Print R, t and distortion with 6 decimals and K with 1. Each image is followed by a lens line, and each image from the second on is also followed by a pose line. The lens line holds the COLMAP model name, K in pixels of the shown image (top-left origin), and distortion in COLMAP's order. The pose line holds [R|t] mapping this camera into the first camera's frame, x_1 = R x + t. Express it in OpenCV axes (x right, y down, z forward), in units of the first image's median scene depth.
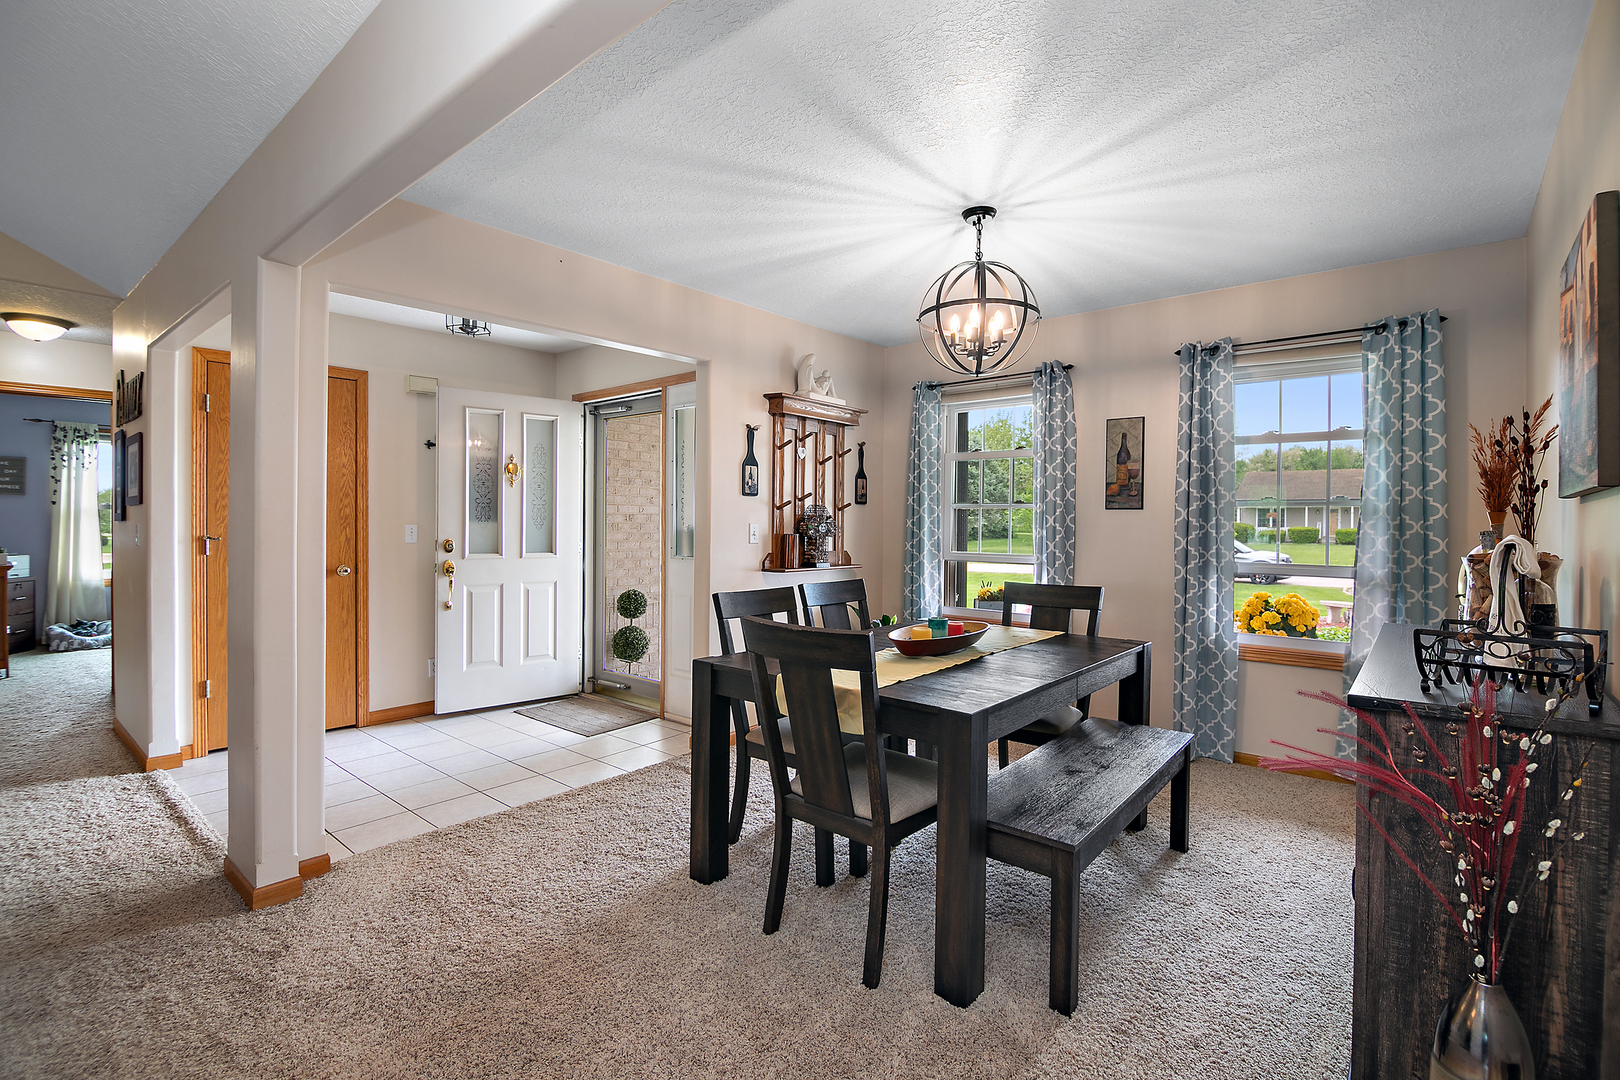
lens RADIAL K [[737.8, 0, 810.6], [0, 737.8, 526.7], [0, 0, 1]] dist [-0.001510, -0.000122]
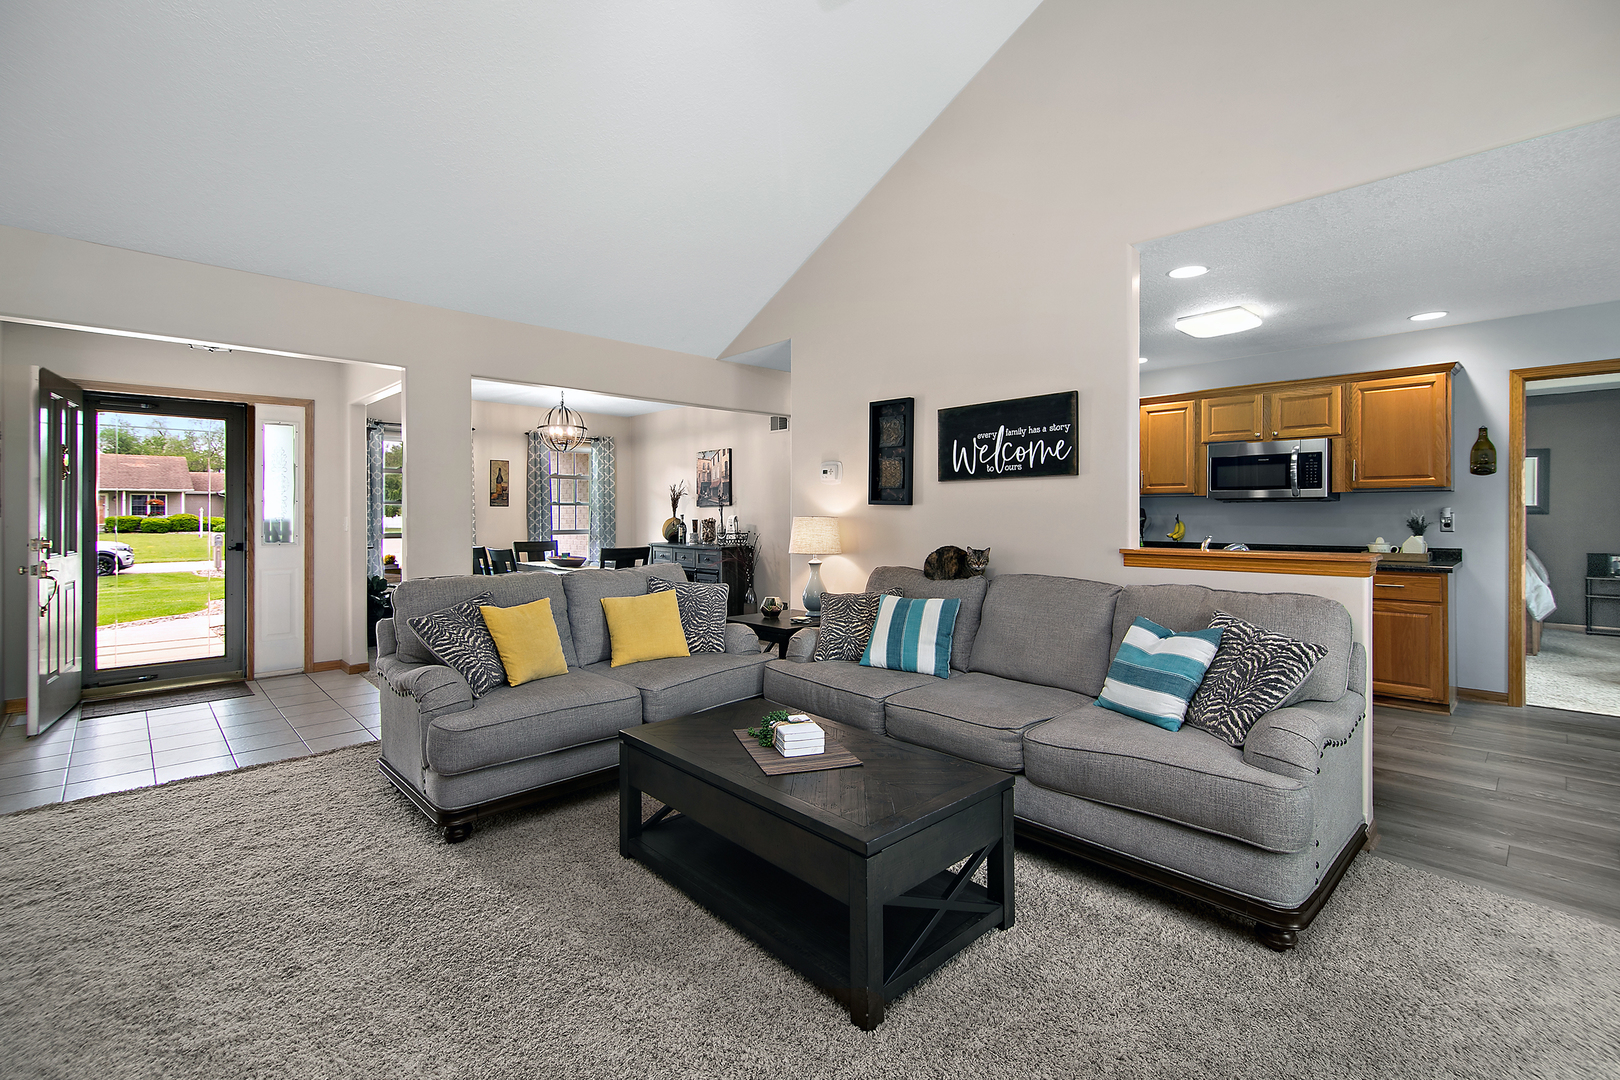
lens RADIAL K [[737.8, 0, 810.3], [0, 737.8, 524.0], [0, 0, 1]] dist [-0.001510, -0.000122]
pose [[0.110929, -0.016628, 0.993689, -1.469215], [0.014720, 0.999778, 0.015087, 0.006287], [-0.993719, 0.012954, 0.111149, -0.050334]]
